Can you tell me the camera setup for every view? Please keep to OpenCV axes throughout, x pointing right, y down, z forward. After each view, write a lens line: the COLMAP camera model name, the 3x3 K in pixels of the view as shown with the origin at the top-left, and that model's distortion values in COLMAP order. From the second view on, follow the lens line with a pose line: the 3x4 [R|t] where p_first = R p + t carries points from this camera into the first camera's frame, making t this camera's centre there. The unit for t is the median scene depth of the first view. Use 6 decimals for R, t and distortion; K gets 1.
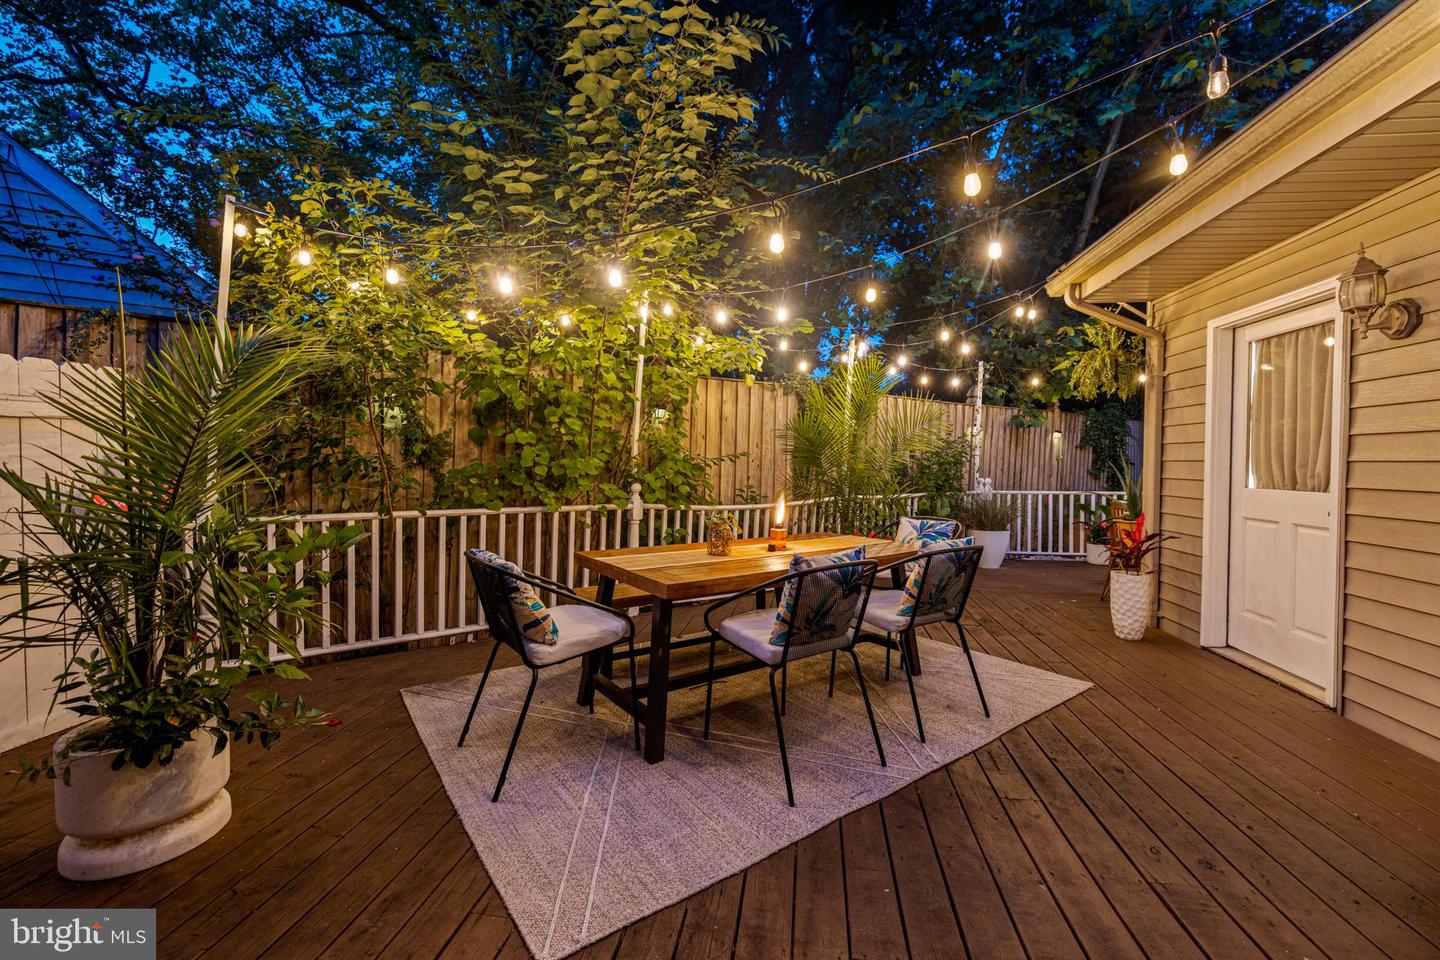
lens RADIAL K [[610.6, 0, 722.7], [0, 610.6, 467.0], [0, 0, 1]] dist [0.002729, 0.000422]
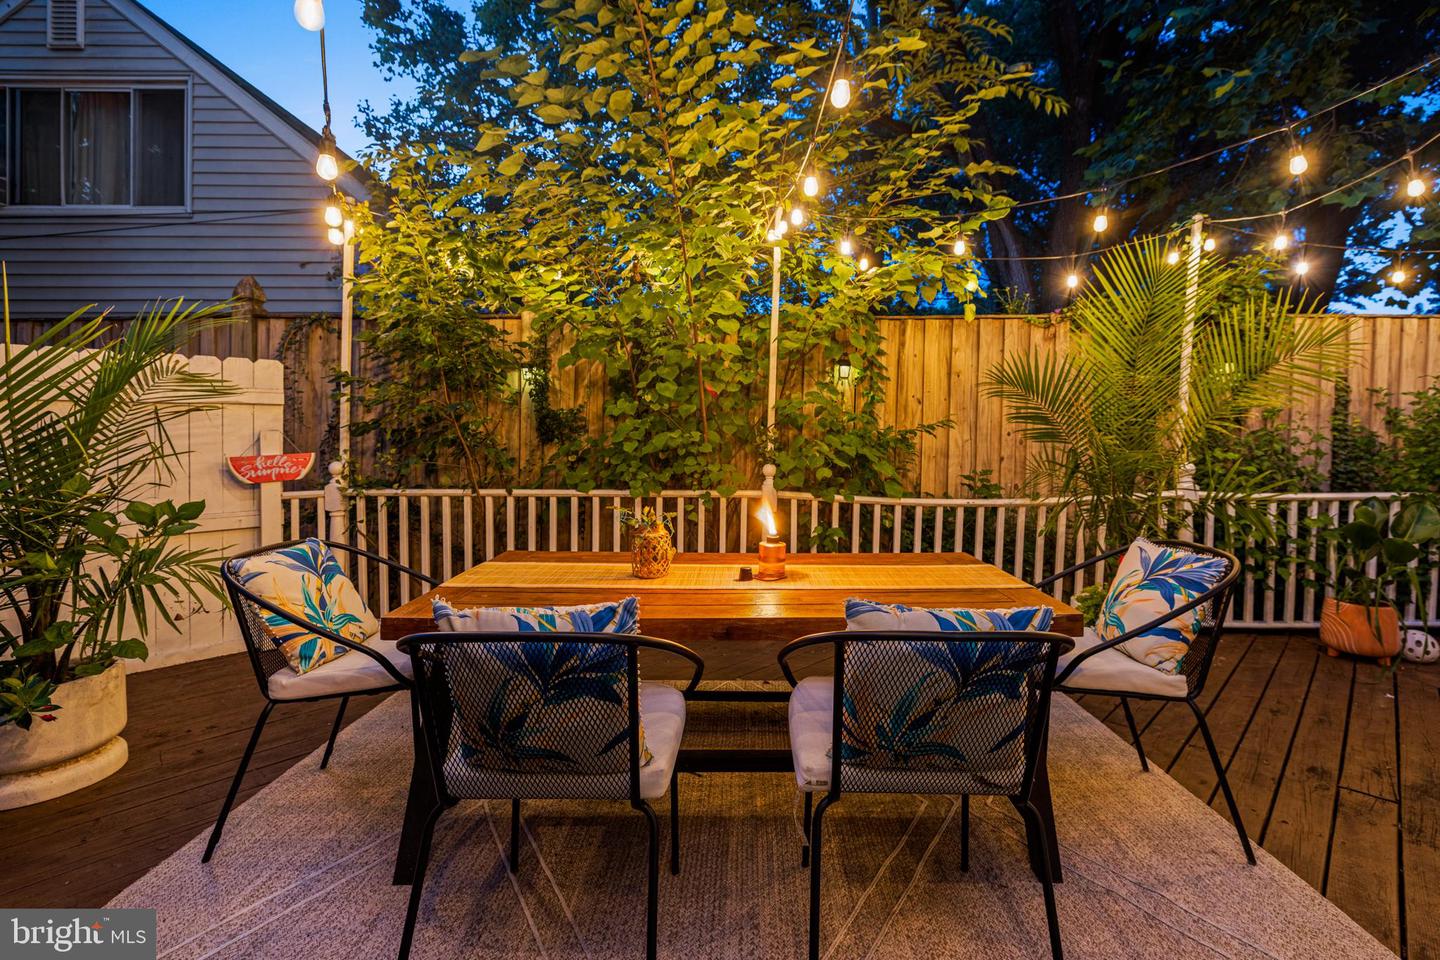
lens RADIAL K [[652.4, 0, 724.2], [0, 652.4, 452.9], [0, 0, 1]] dist [-0.001576, 0.000012]
pose [[0.804660, 0.005922, -0.593707, 0.331255], [0.001026, 0.999935, 0.011365, 0.003522], [0.593735, -0.009754, 0.804601, 0.347364]]
